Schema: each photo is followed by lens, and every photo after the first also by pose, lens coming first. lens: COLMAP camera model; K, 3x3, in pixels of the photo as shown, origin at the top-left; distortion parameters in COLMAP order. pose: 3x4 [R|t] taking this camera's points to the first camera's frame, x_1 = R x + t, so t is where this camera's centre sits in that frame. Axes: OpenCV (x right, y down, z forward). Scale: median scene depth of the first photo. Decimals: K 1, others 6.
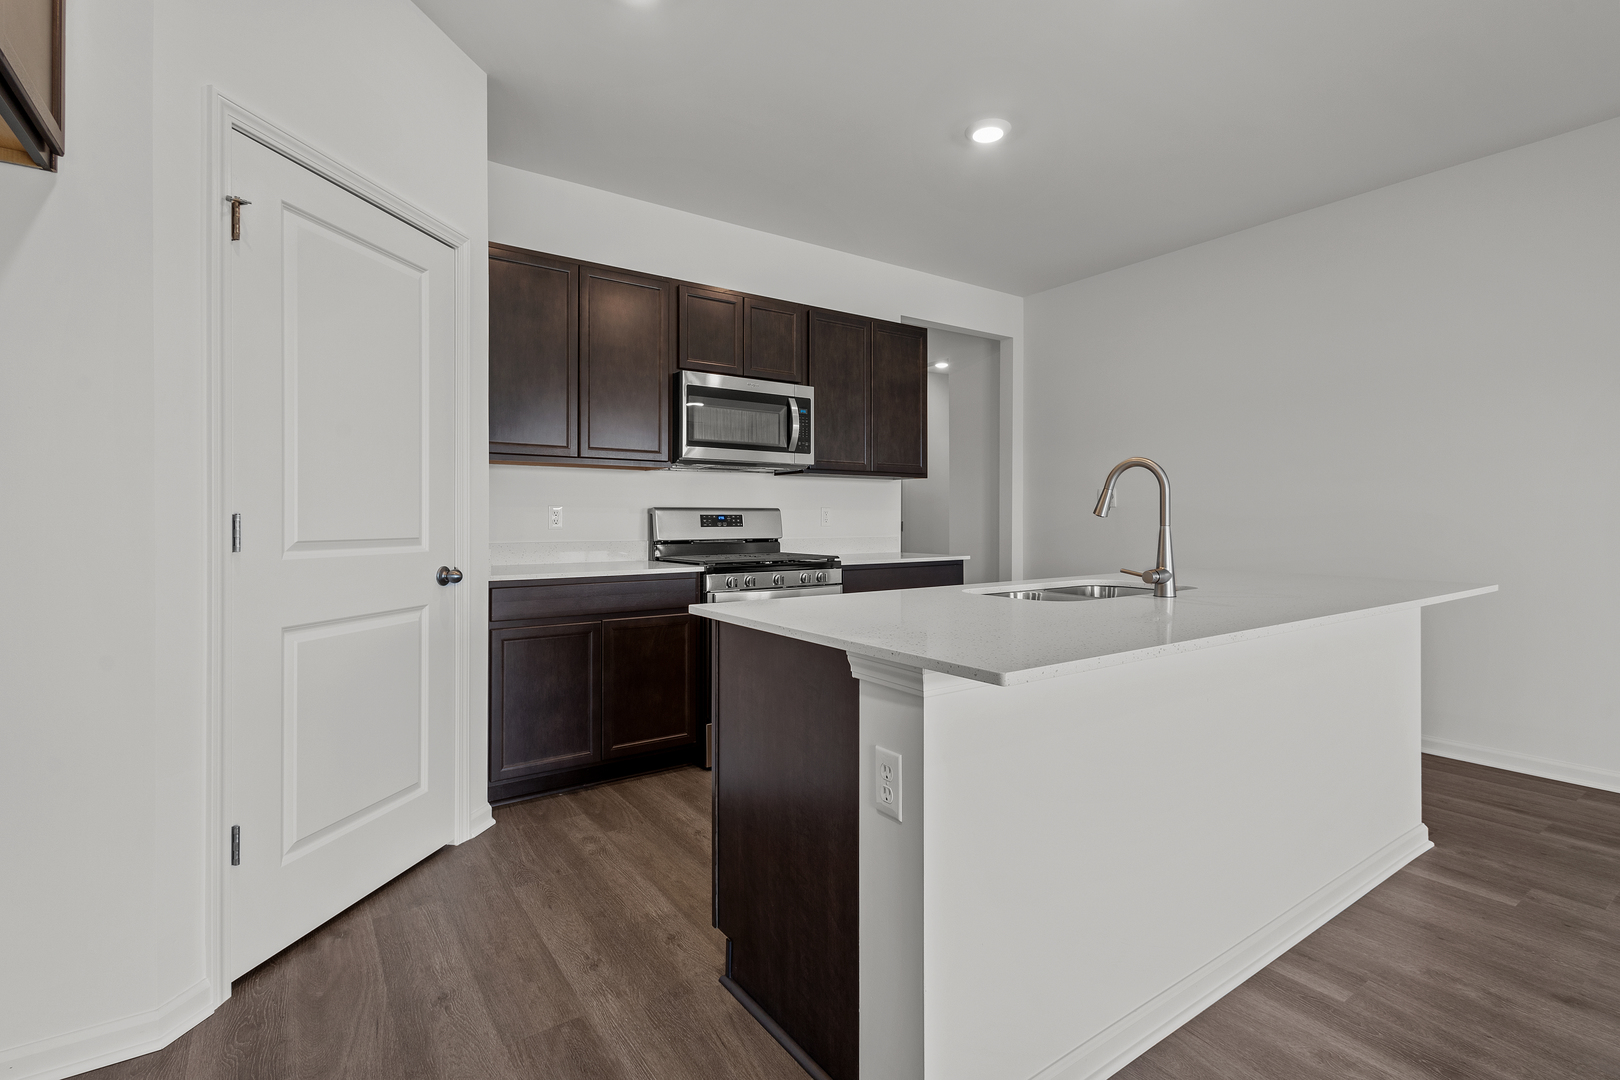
lens RADIAL K [[779.4, 0, 815.0], [0, 779.4, 508.2], [0, 0, 1]] dist [0.043438, 0.000170]
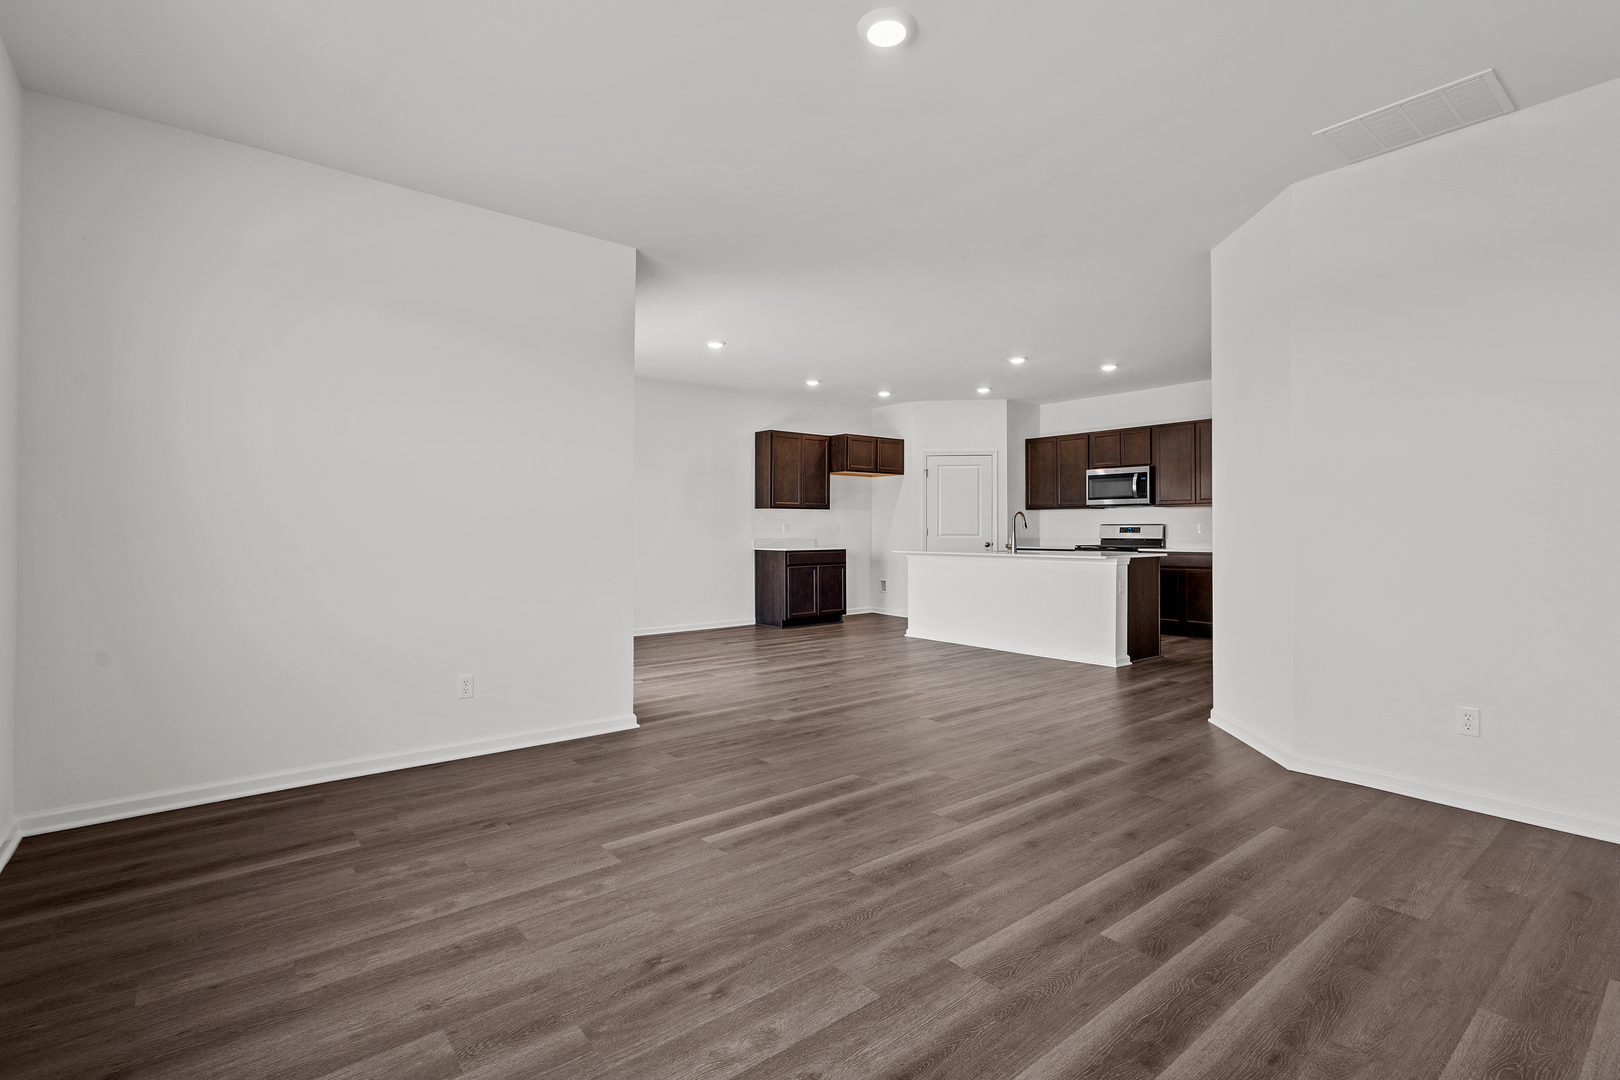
lens RADIAL K [[772.3, 0, 810.0], [0, 772.3, 540.0], [0, 0, 1]] dist [-0.000713, -0.000026]
pose [[0.029005, 0.014736, -0.999471, 2.069744], [0.009563, 0.999841, 0.015019, 0.003034], [0.999534, -0.009994, 0.028860, 0.033560]]
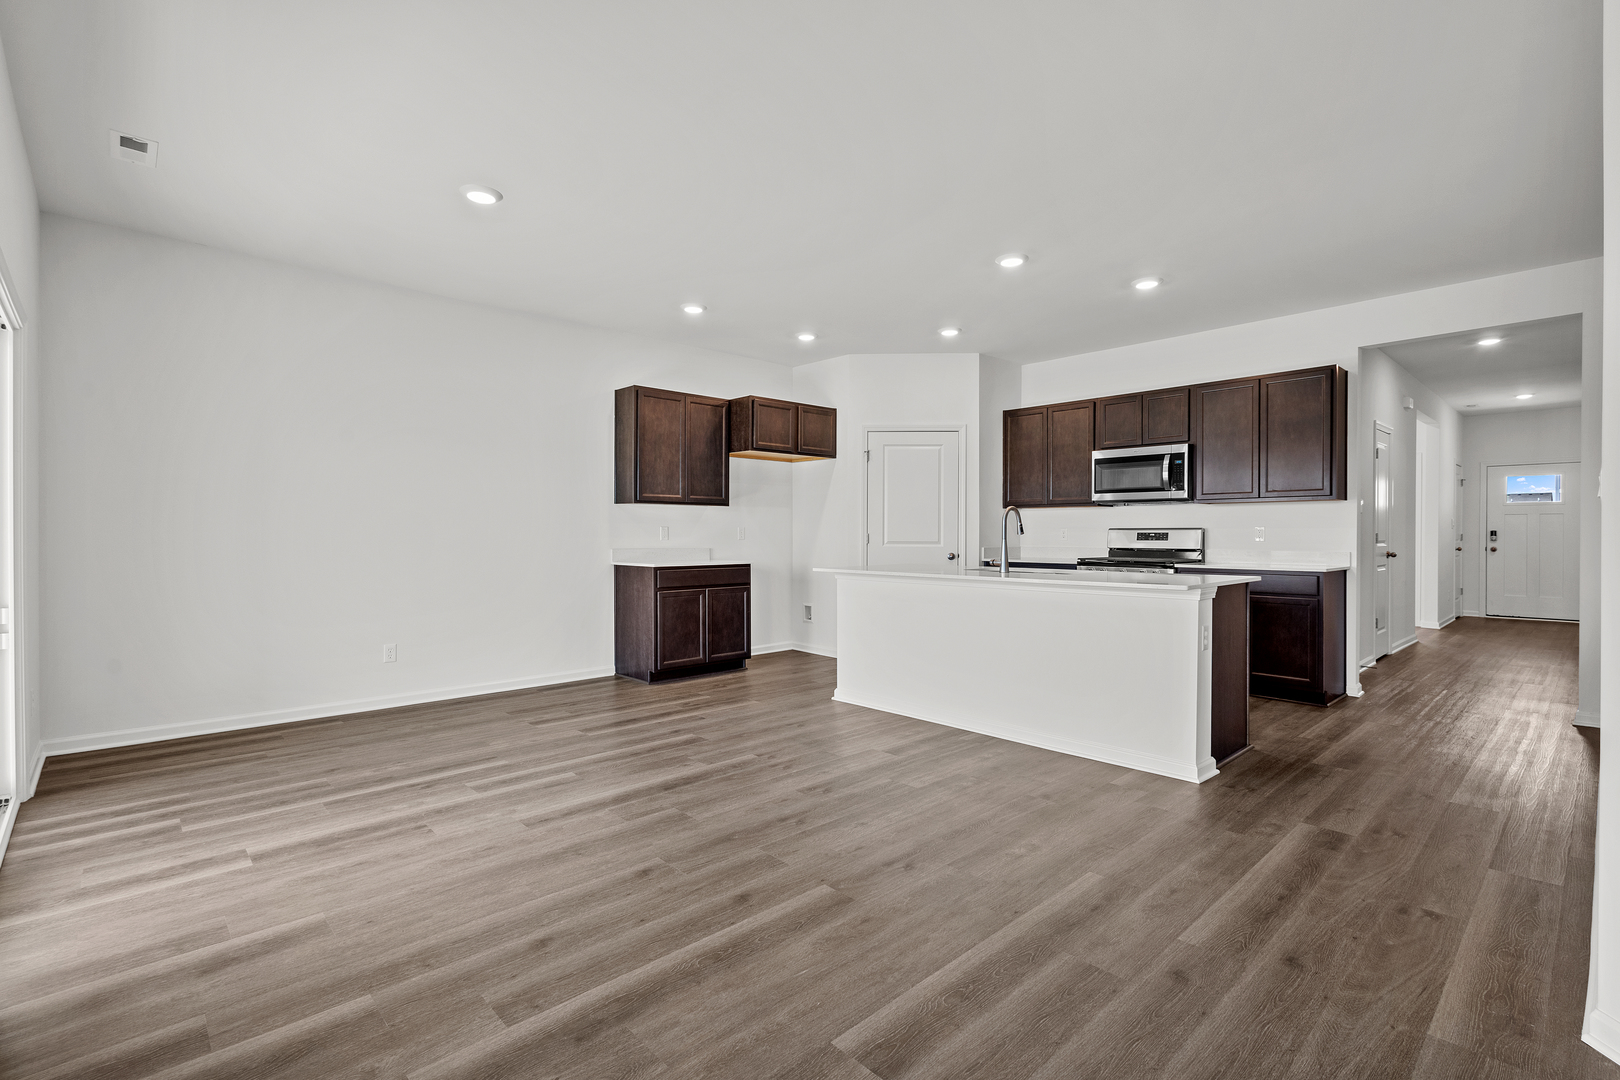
lens RADIAL K [[753.9, 0, 810.0], [0, 753.9, 540.0], [0, 0, 1]] dist [0.001084, 0.000027]
pose [[0.096244, 0.008832, -0.995319, 1.335599], [0.006752, 0.999932, 0.009526, 0.004142], [0.995335, -0.007638, 0.096178, 0.176961]]
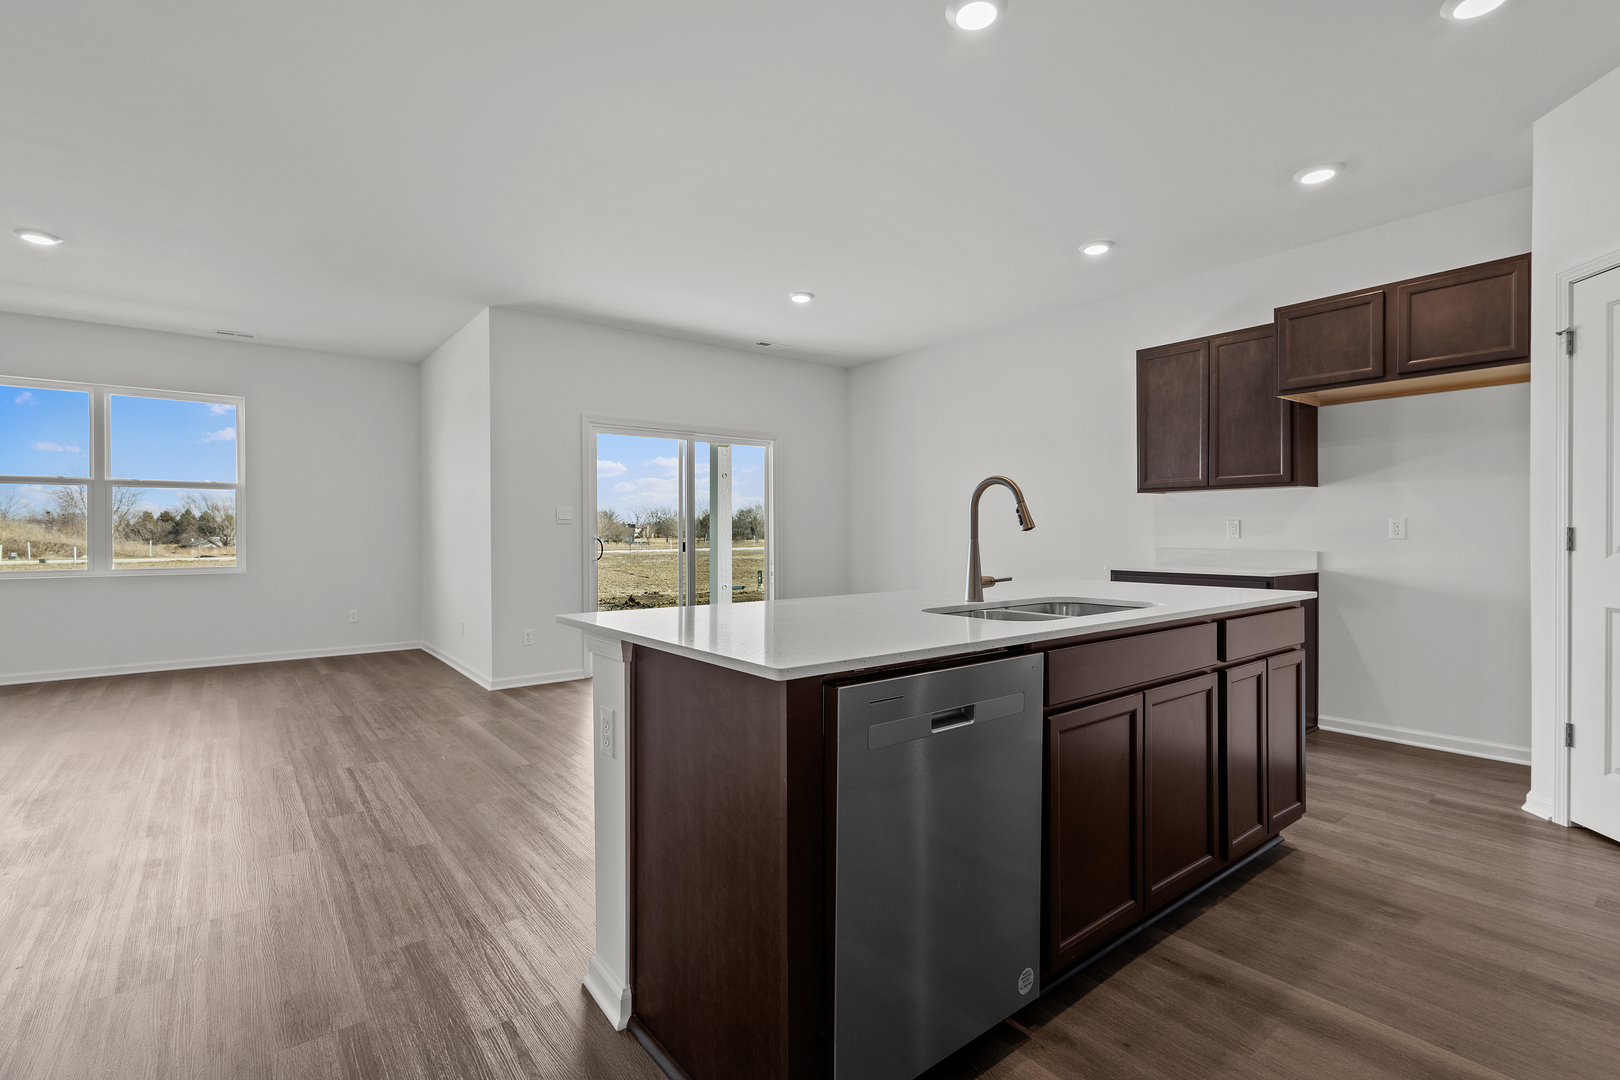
lens RADIAL K [[753.9, 0, 810.0], [0, 753.9, 540.0], [0, 0, 1]] dist [0.001084, 0.000027]
pose [[-0.999642, 0.010502, -0.024618, 0.439554], [0.010471, 0.999944, 0.001390, 0.013002], [0.024631, 0.001132, -0.999696, 1.155055]]
